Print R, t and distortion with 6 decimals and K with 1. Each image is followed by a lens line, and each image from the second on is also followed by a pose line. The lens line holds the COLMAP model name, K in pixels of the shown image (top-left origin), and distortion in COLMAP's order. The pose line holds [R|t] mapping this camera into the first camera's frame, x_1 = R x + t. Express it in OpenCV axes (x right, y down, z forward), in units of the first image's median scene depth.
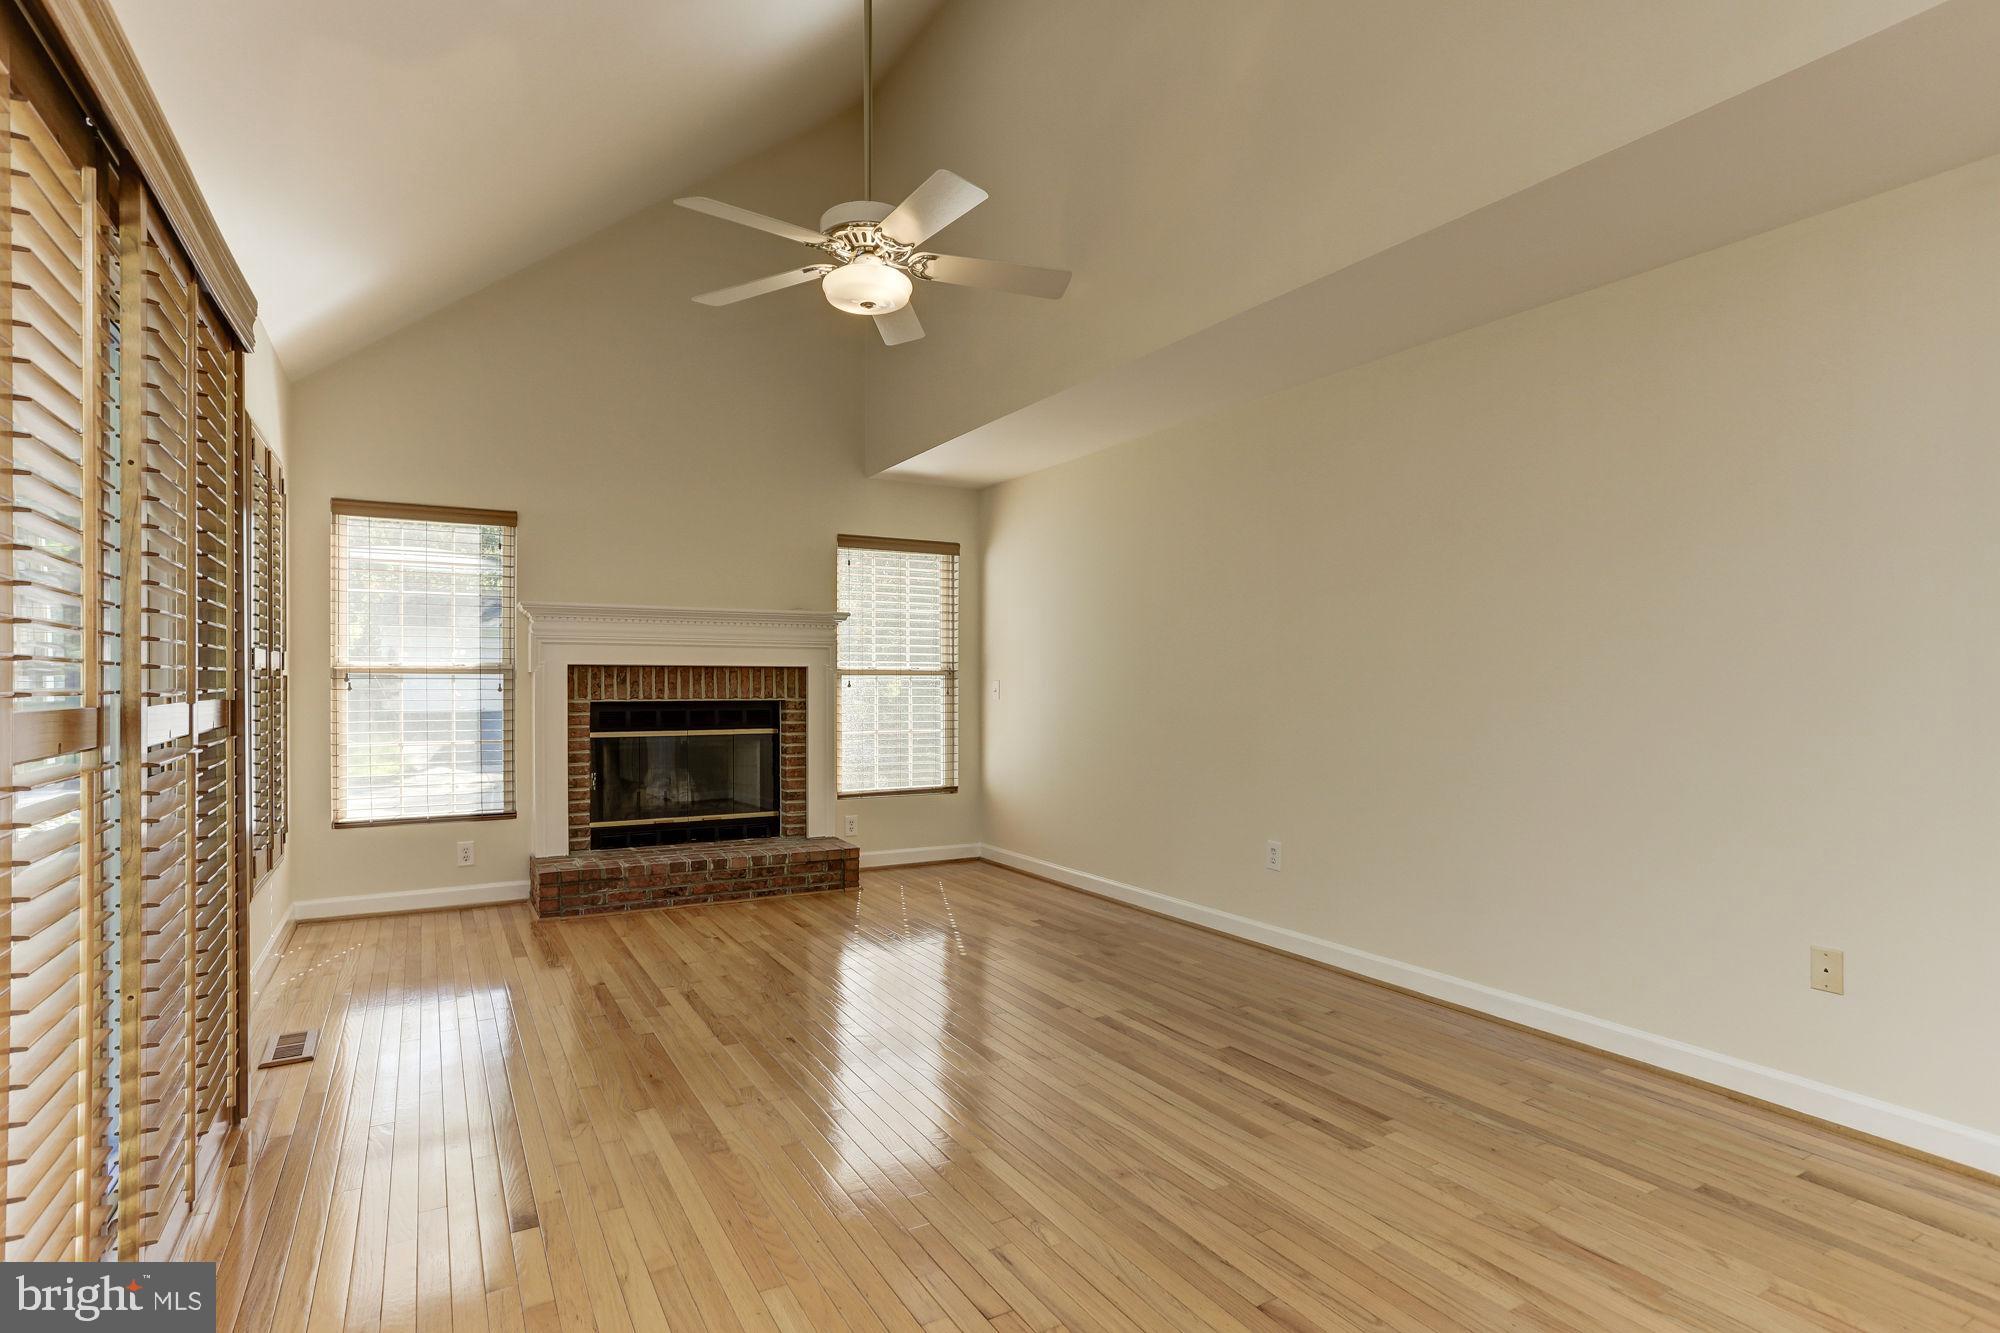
lens RADIAL K [[1011.5, 0, 1000.0], [0, 1011.5, 666.5], [0, 0, 1]] dist [-0.068214, 0.000214]
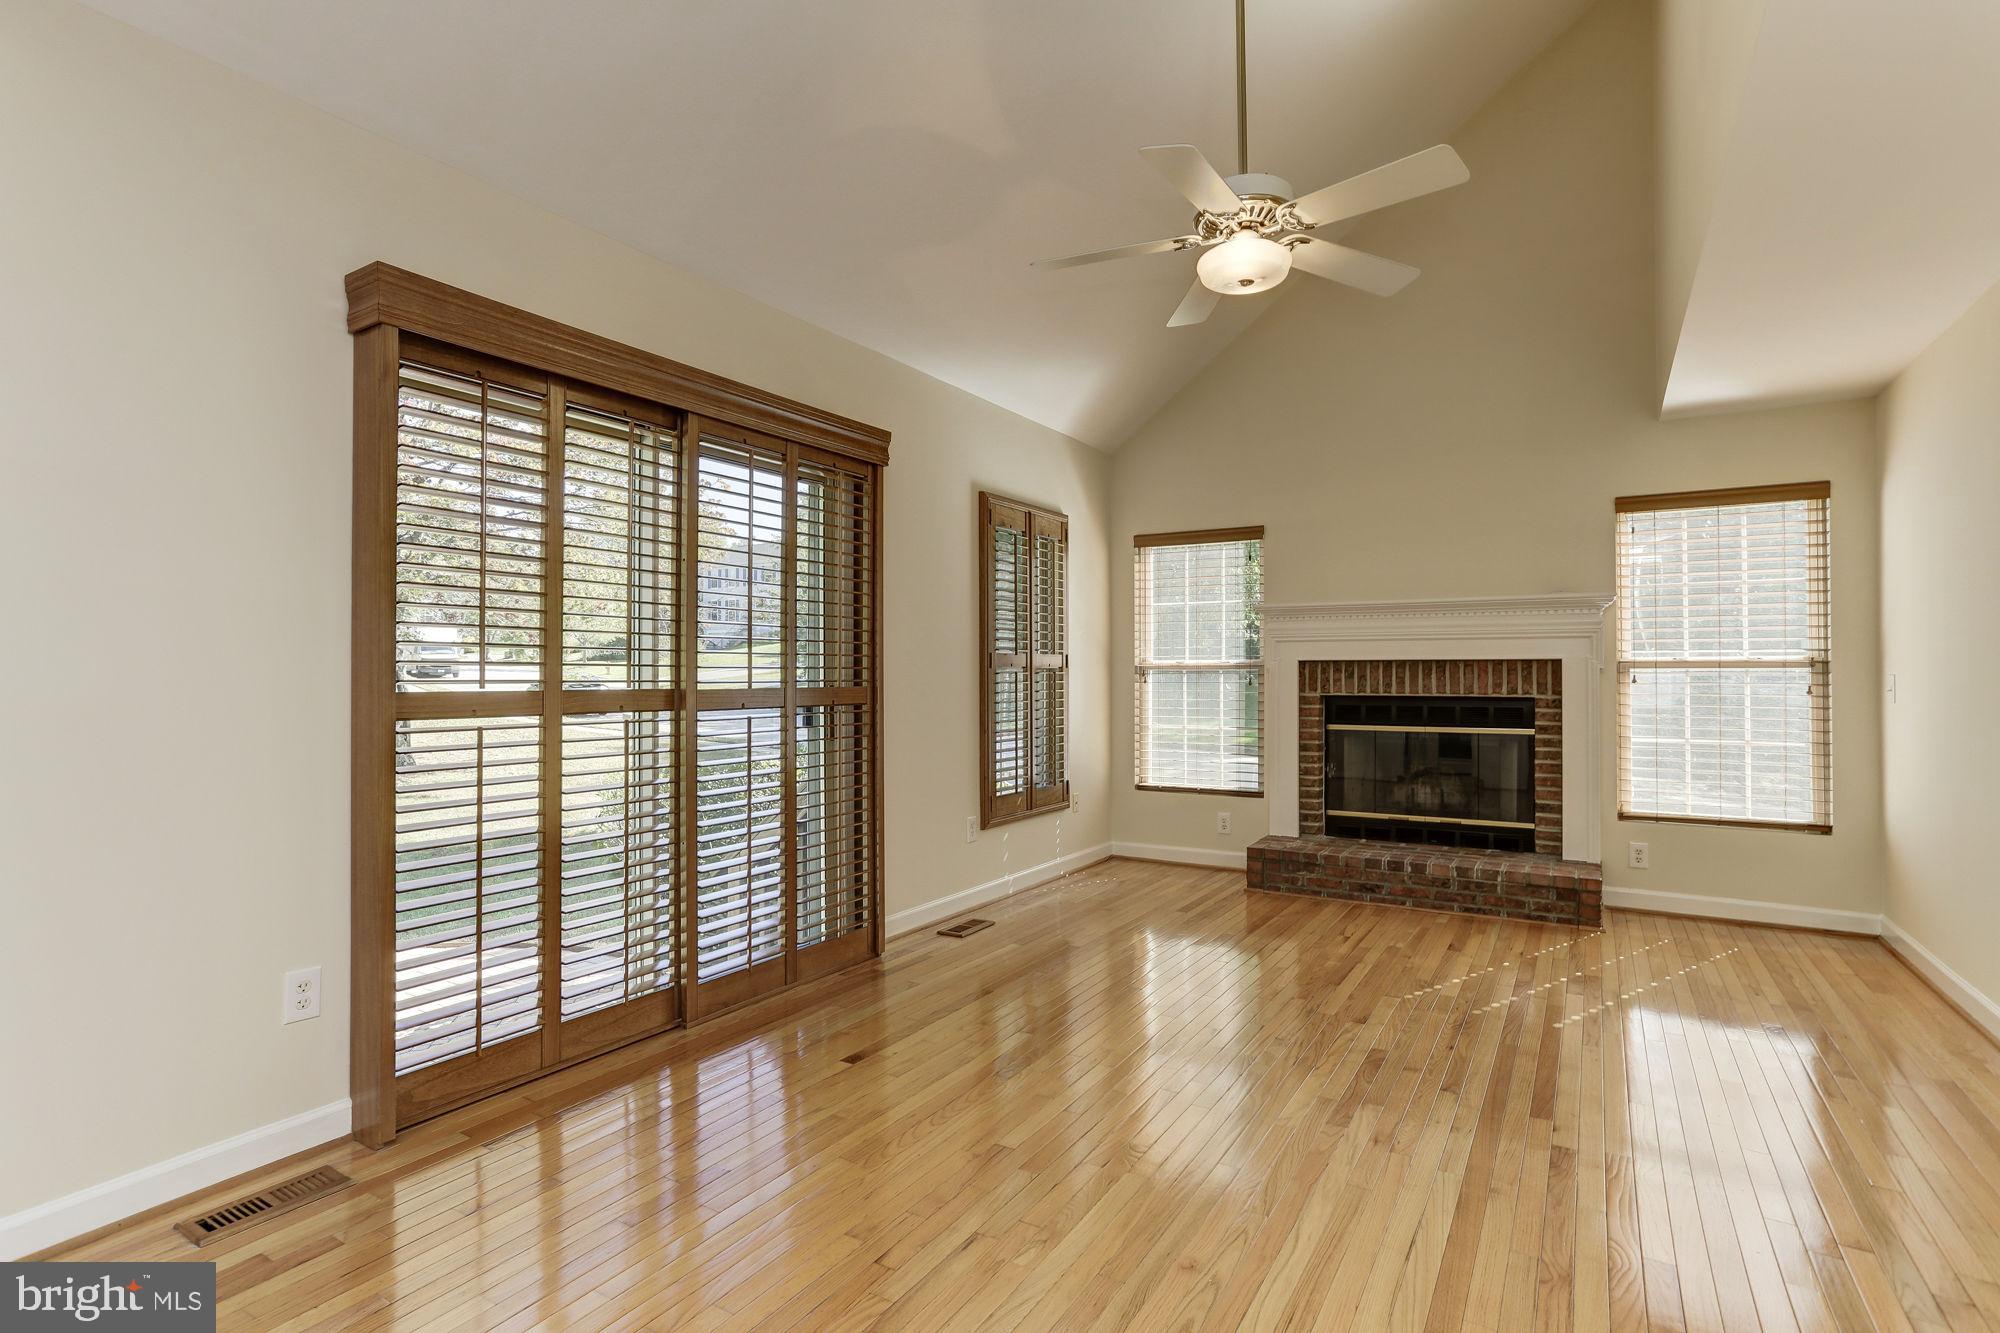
lens RADIAL K [[973.7, 0, 998.2], [0, 973.7, 648.9], [0, 0, 1]] dist [-0.001390, 0.000543]
pose [[0.486428, -0.024538, -0.873376, 0.316752], [0.011697, 0.999699, -0.021572, 0.004321], [0.873642, 0.000278, 0.486569, 0.191101]]
